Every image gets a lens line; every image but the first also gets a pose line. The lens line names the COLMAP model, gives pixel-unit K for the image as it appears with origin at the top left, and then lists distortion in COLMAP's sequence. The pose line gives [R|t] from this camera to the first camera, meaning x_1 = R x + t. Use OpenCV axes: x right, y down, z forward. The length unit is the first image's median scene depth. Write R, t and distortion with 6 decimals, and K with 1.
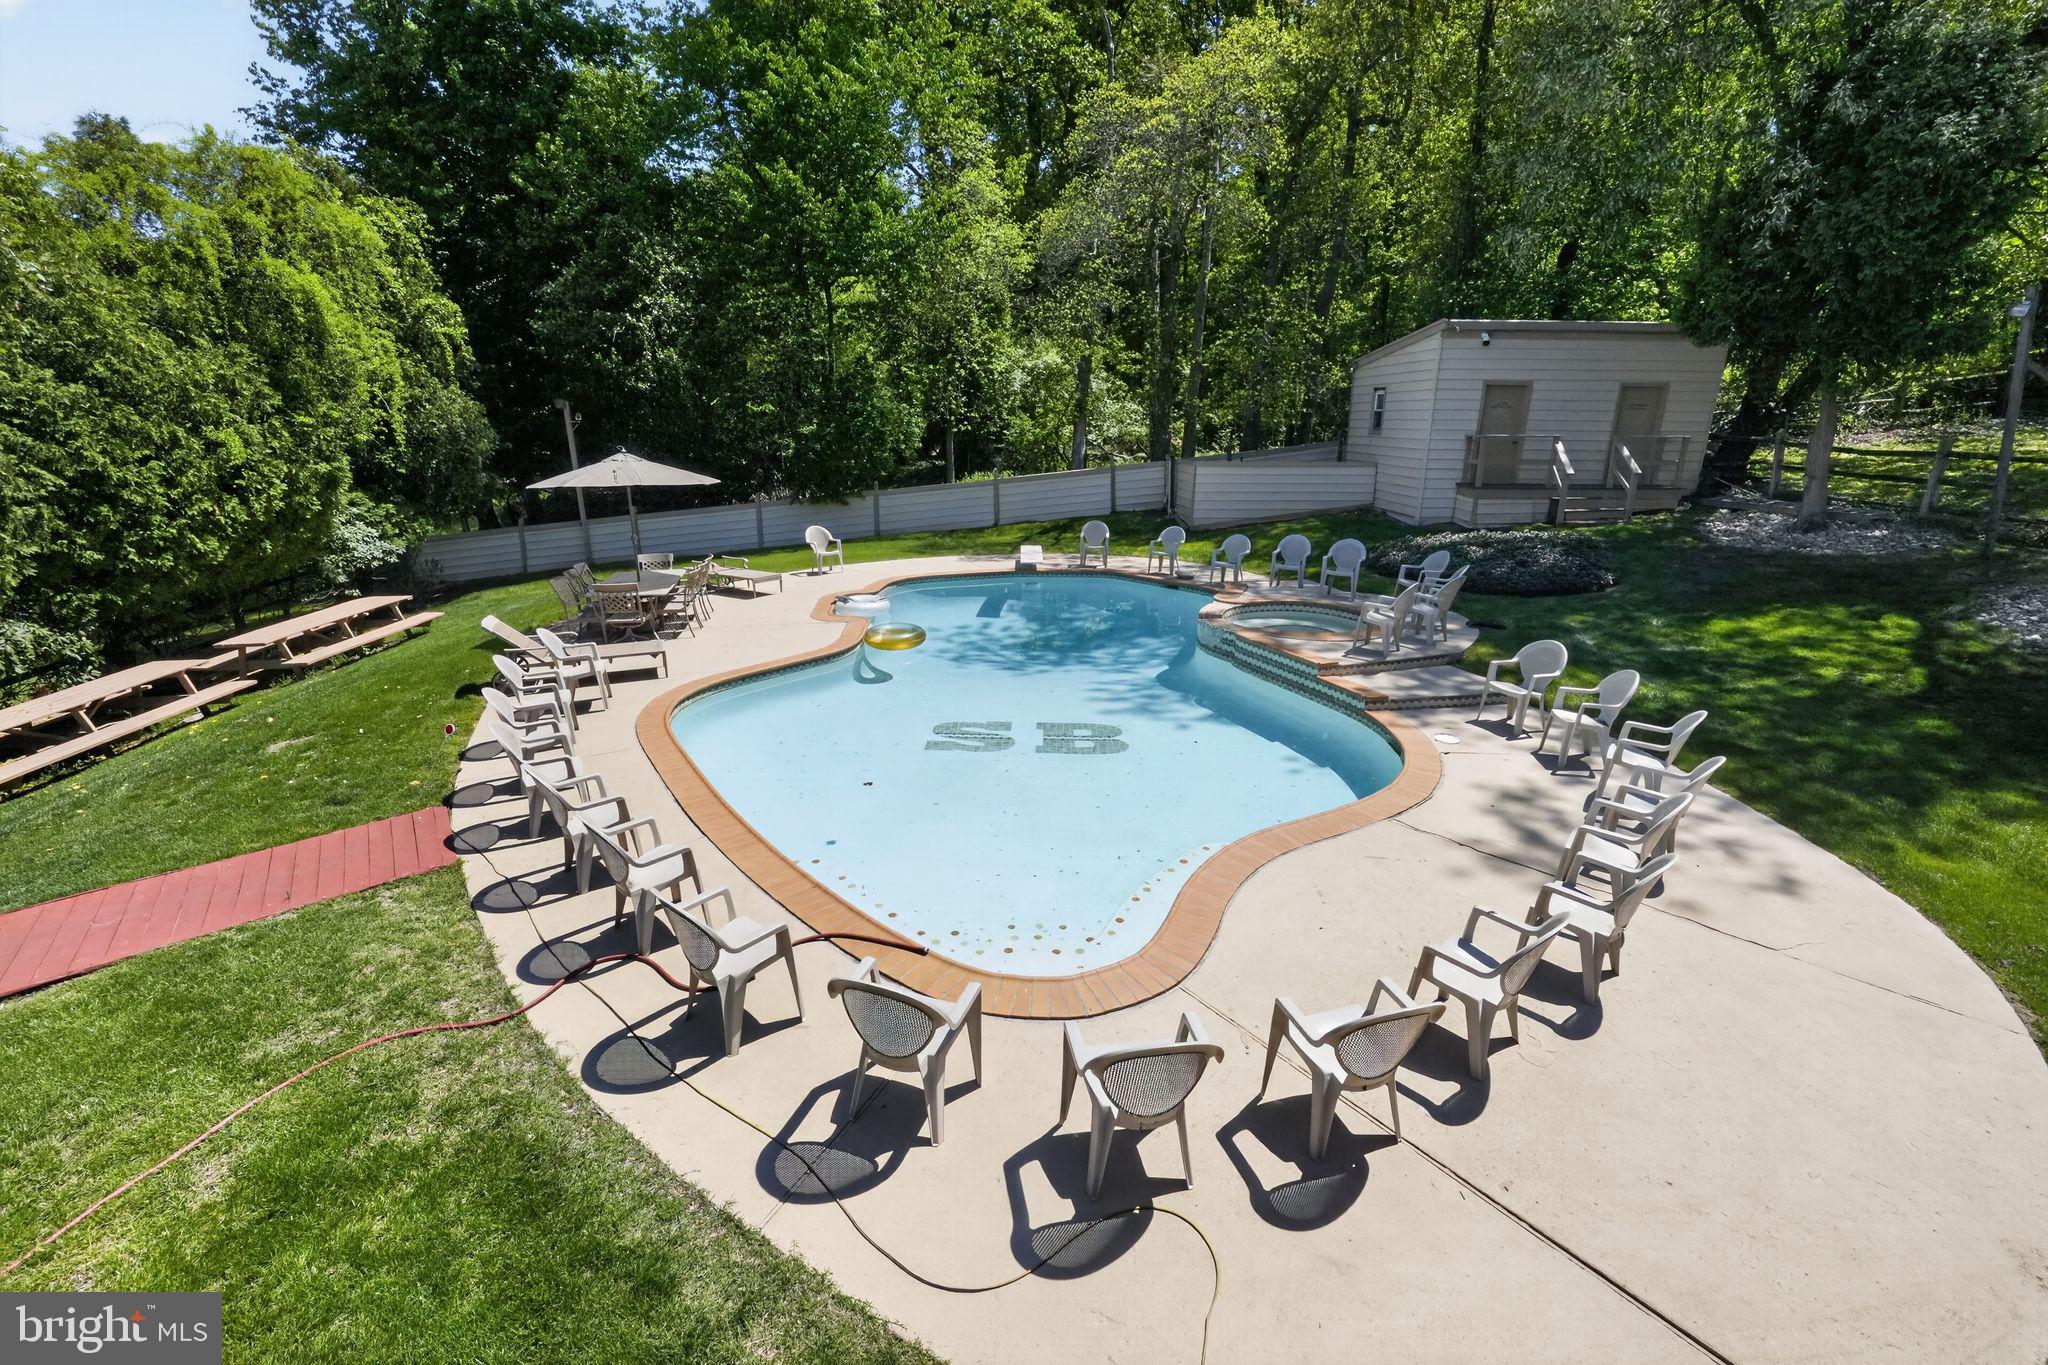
lens RADIAL K [[927.4, 0, 1024.0], [0, 927.4, 682.5], [0, 0, 1]] dist [-0.001385, 0.033180]
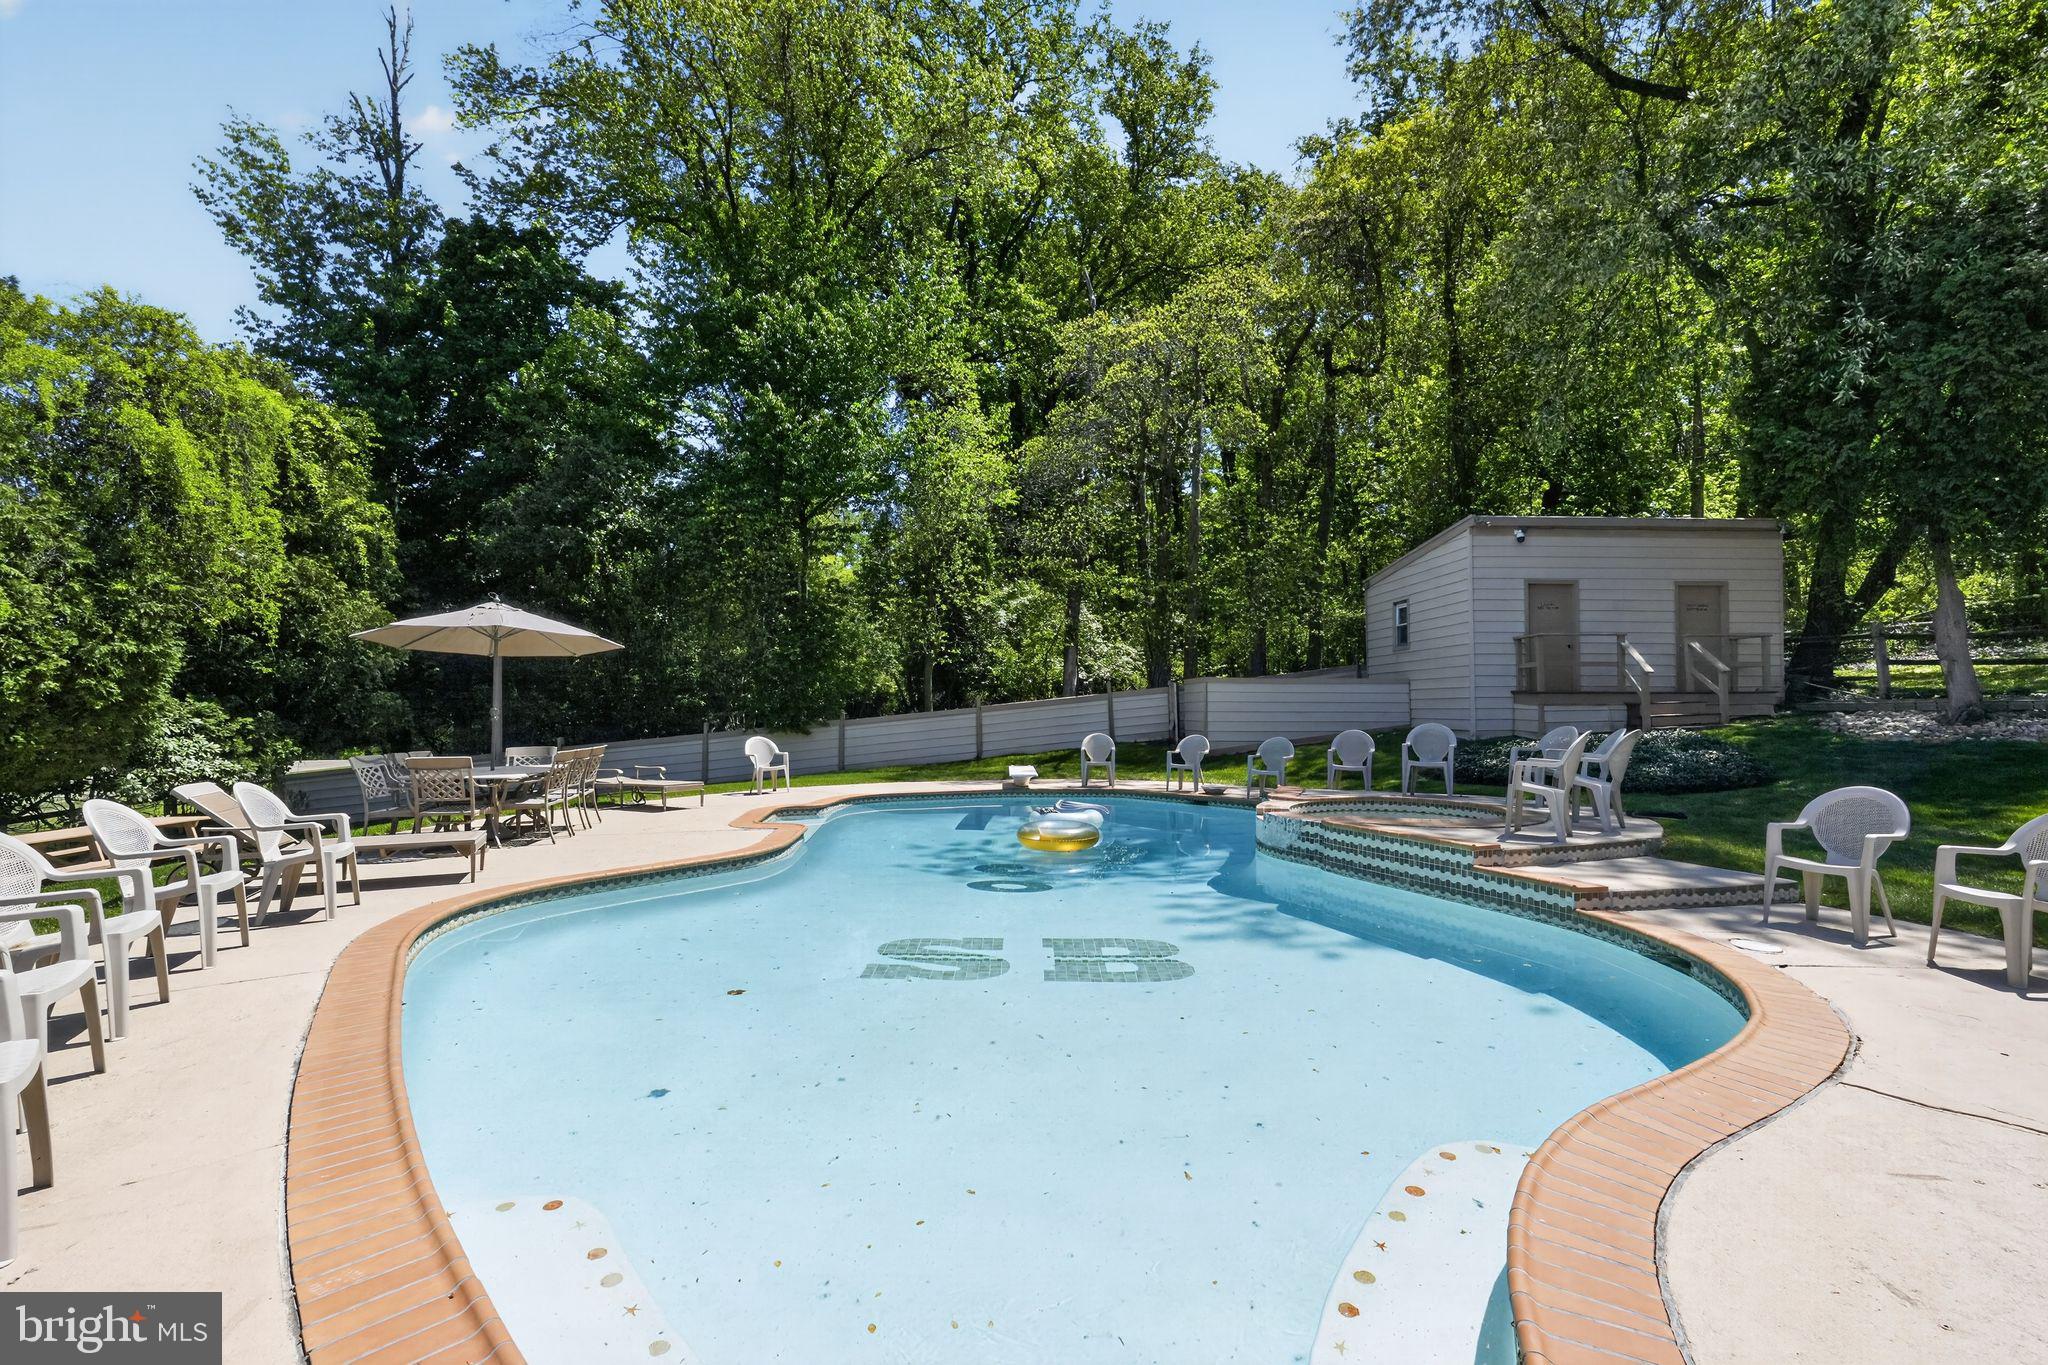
lens RADIAL K [[923.9, 0, 1024.0], [0, 923.9, 682.5], [0, 0, 1]] dist [-0.000680, 0.013017]
pose [[0.999790, -0.003282, 0.020227, -0.006249], [0.009360, 0.951242, -0.308303, 0.039972], [-0.018229, 0.308428, 0.951073, 0.189690]]
